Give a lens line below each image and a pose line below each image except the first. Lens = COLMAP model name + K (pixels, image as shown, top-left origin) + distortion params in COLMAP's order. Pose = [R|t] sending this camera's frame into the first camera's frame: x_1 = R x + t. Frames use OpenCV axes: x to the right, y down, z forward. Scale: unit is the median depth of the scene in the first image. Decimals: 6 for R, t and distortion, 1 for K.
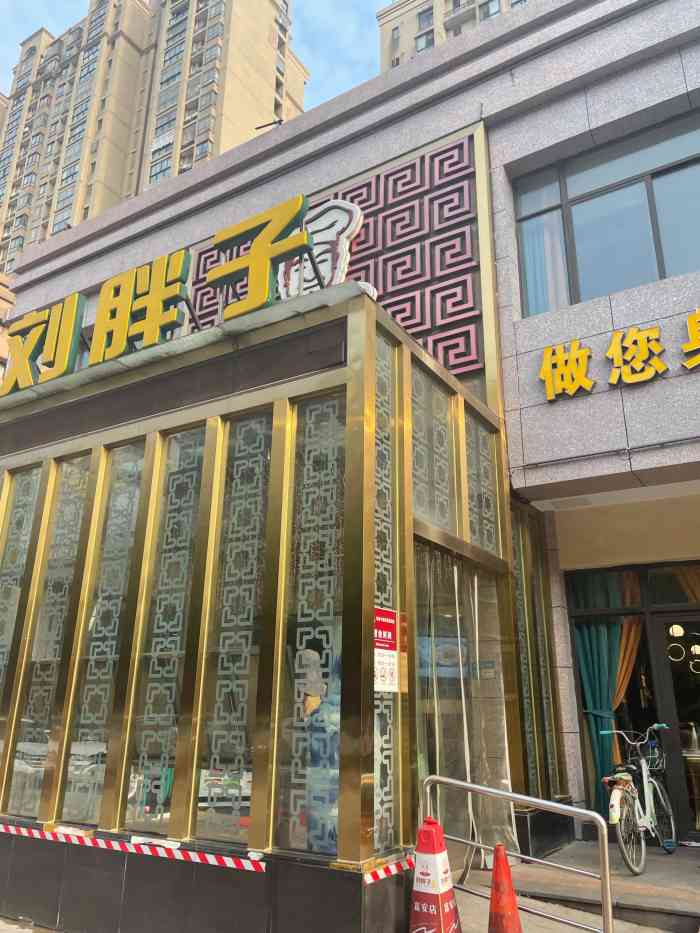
lens RADIAL K [[663.3, 0, 350.0], [0, 663.3, 466.5], [0, 0, 1]] dist [0.082078, -0.096084]
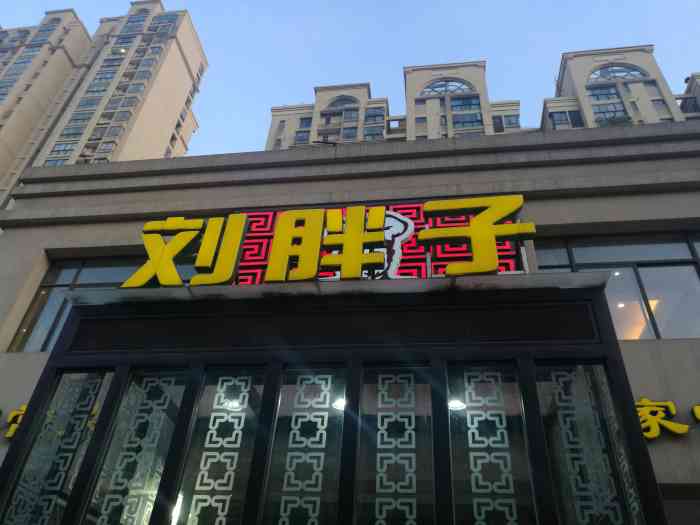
lens RADIAL K [[545.7, 0, 350.0], [0, 545.7, 262.5], [0, 0, 1]] dist [0.037629, -0.000678]
pose [[0.924381, 0.279018, 0.260133, -0.393348], [-0.177314, 0.918047, -0.354610, 0.069957], [-0.337757, 0.281670, 0.898099, 0.184062]]
